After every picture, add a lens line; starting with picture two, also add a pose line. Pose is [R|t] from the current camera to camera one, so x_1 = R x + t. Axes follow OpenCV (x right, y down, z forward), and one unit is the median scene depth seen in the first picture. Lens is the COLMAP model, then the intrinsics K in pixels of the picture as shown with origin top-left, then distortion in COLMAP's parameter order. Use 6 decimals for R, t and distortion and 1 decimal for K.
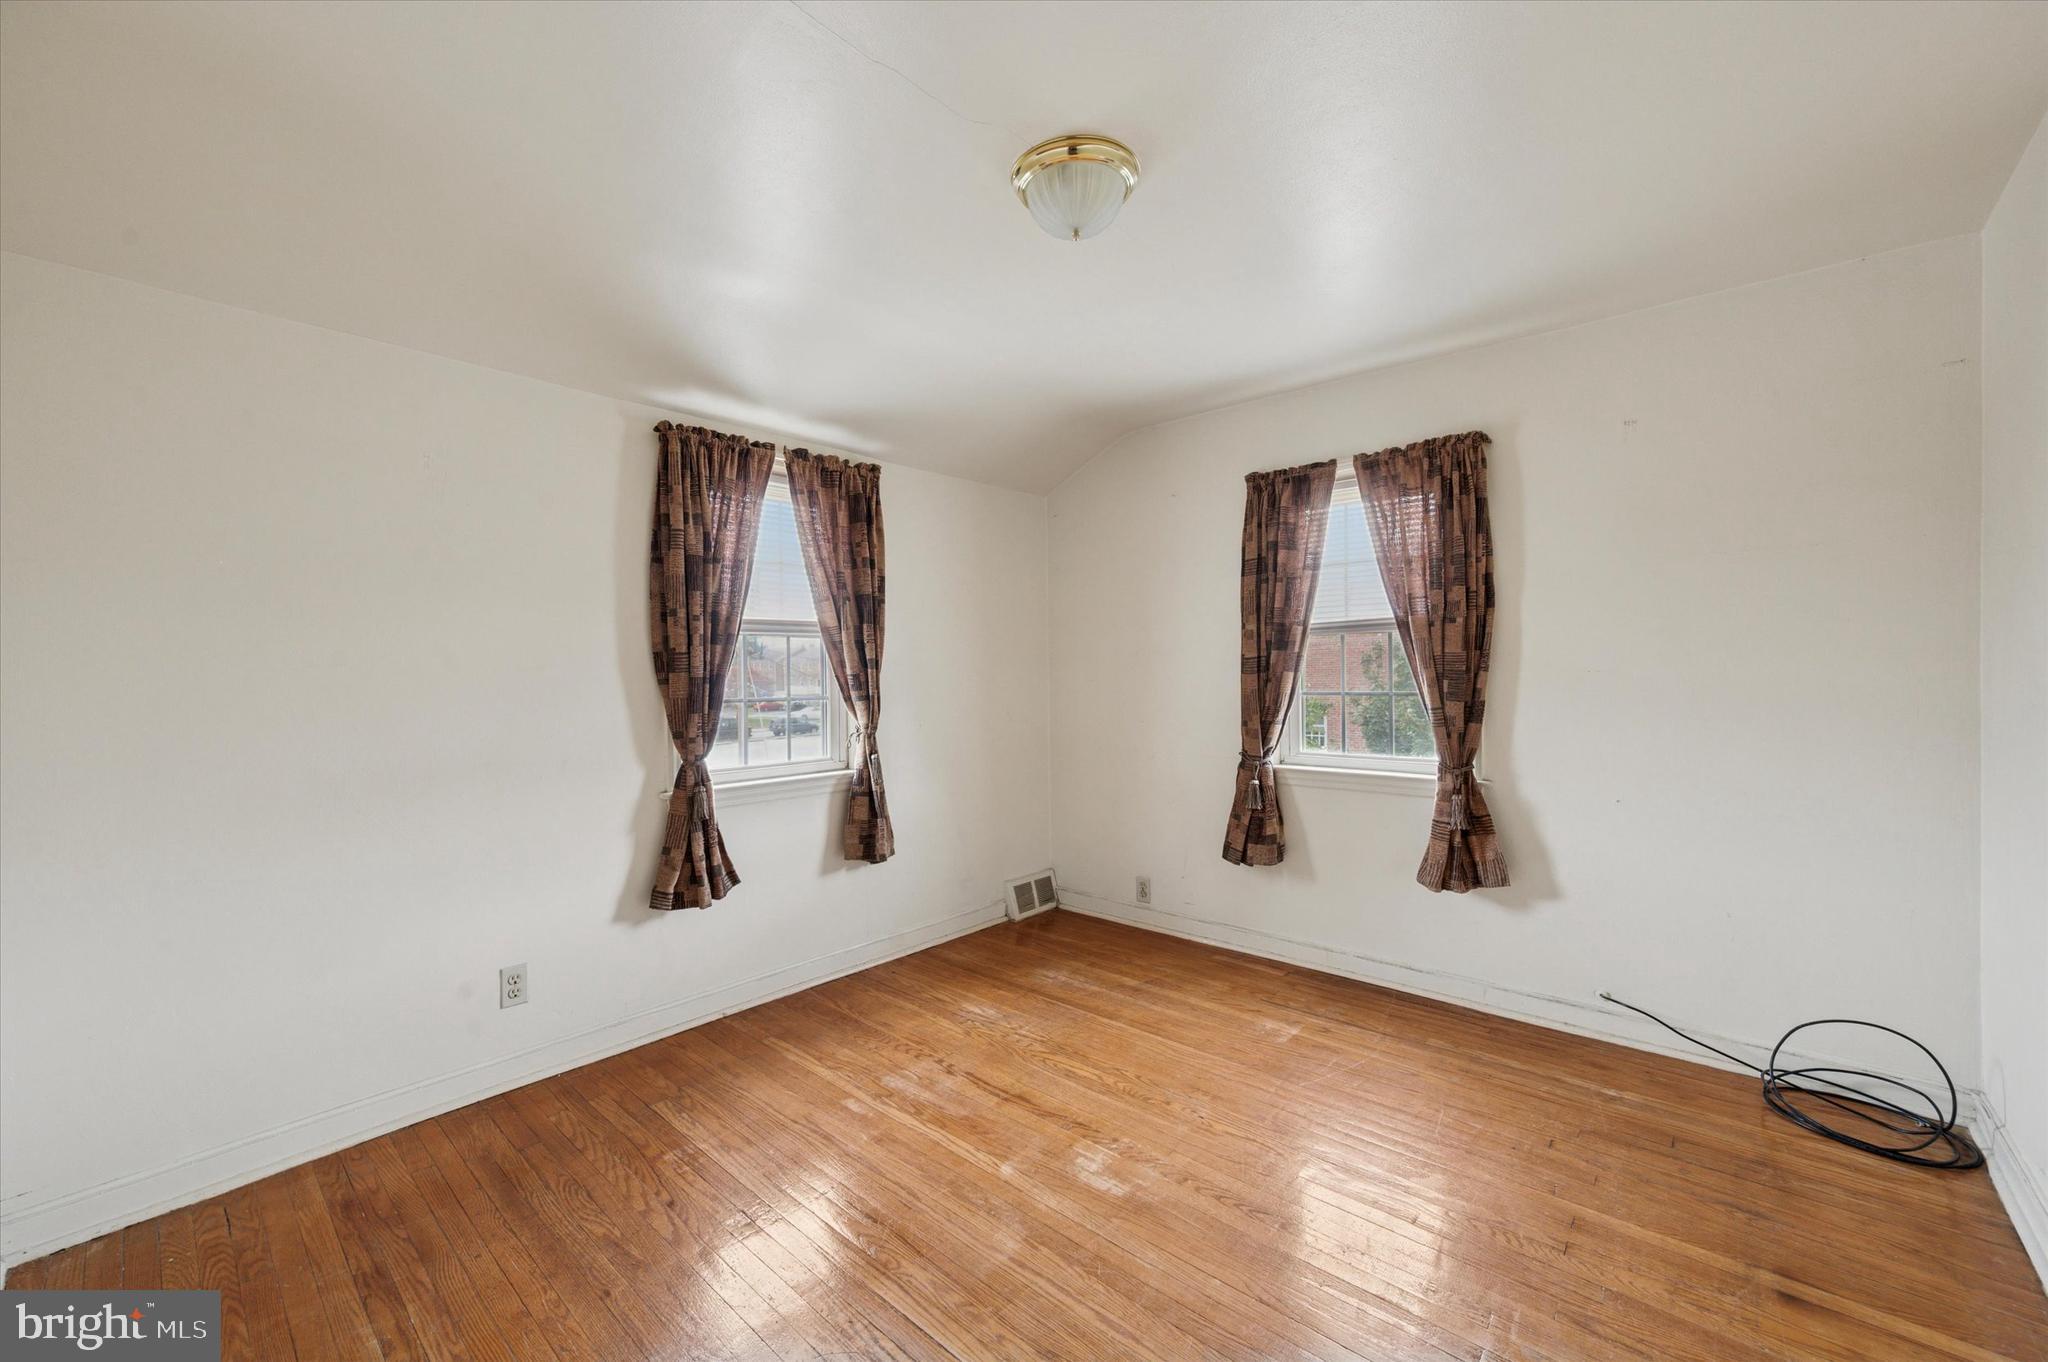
lens RADIAL K [[815.4, 0, 1025.6], [0, 815.4, 678.0], [0, 0, 1]] dist [0.002472, 0.000074]
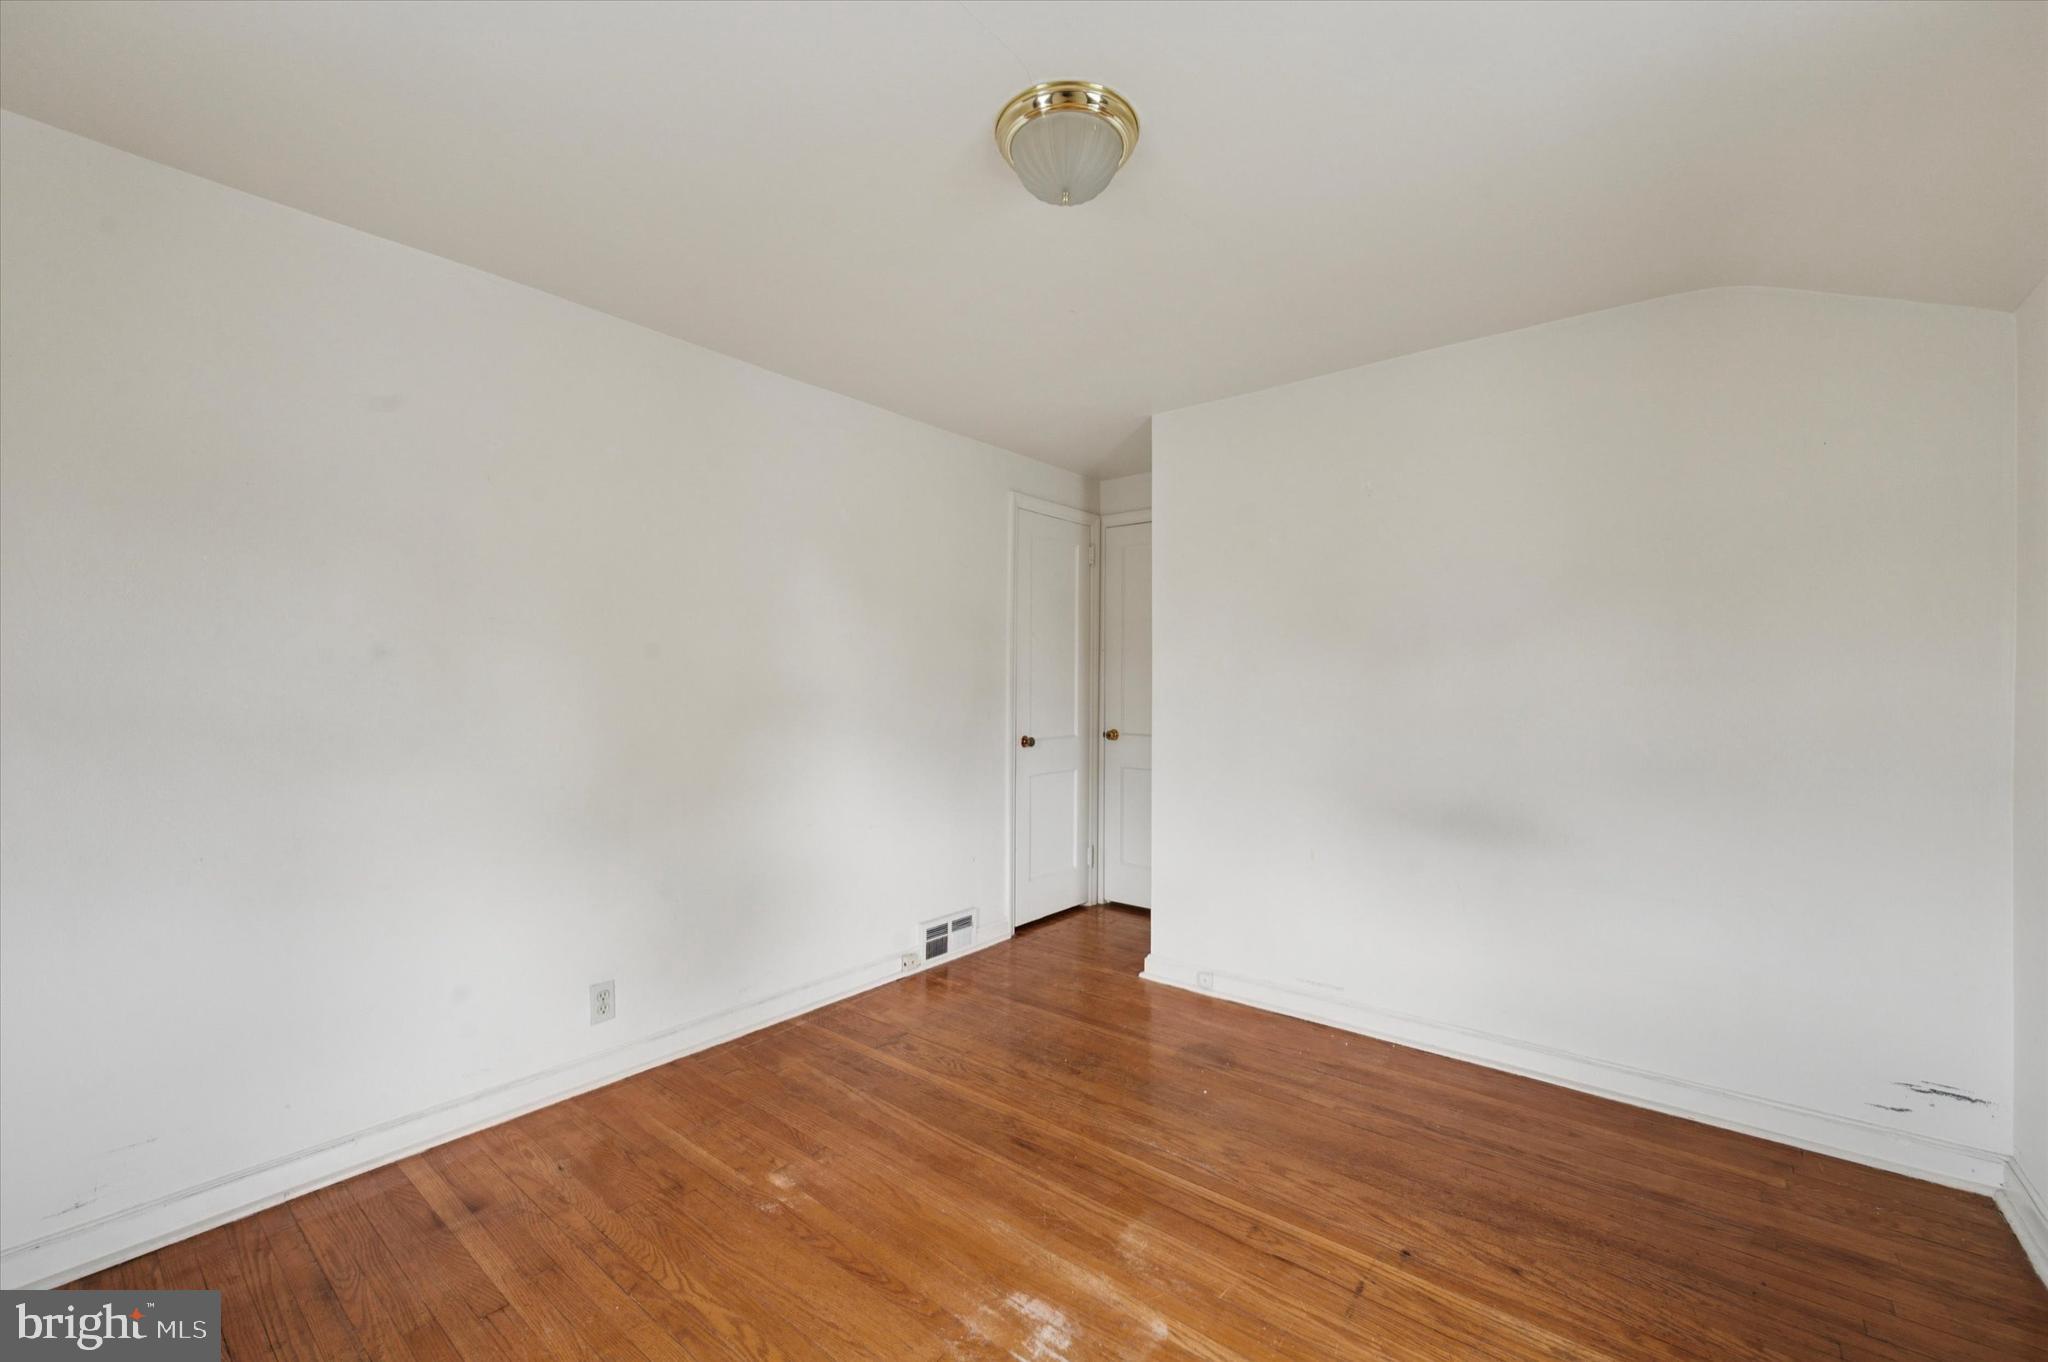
lens RADIAL K [[830.9, 0, 1024.0], [0, 830.9, 681.0], [0, 0, 1]] dist [0.002864, 0.000191]
pose [[-0.999308, 0.007345, -0.036470, 0.089236], [0.007096, 0.999951, 0.006966, -0.012835], [0.036519, 0.006703, -0.999310, 1.230399]]
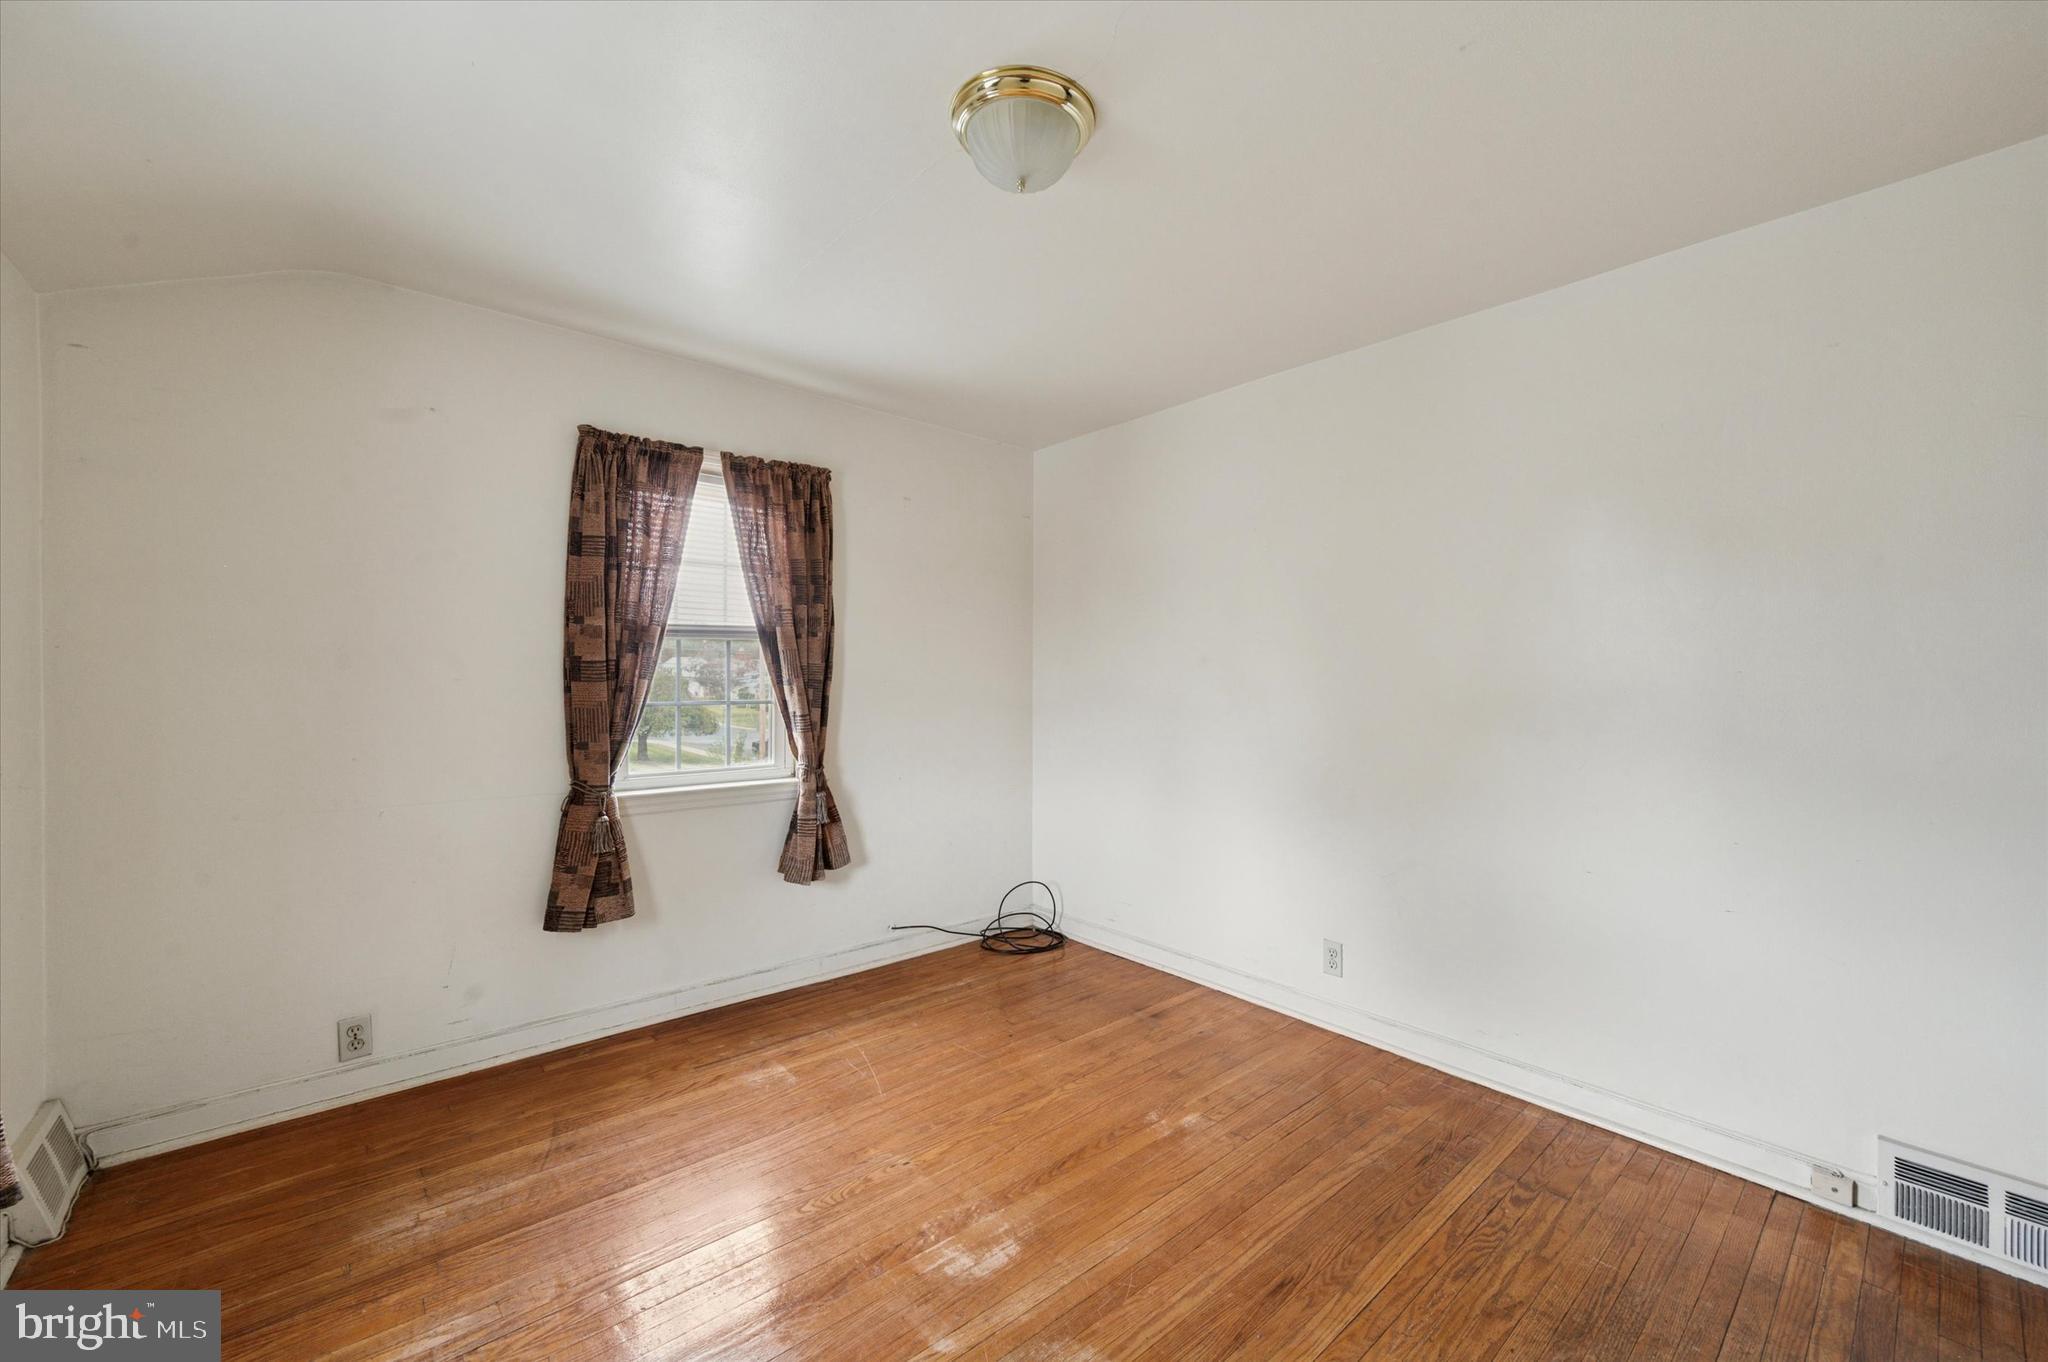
lens RADIAL K [[806.1, 0, 1028.2], [0, 806.1, 684.6], [0, 0, 1]] dist [-0.000020, 0.000152]
pose [[0.130395, 0.002494, 0.991459, -0.514984], [0.002210, 0.999994, -0.002806, 0.000428], [-0.991460, 0.002557, 0.130389, 0.570996]]
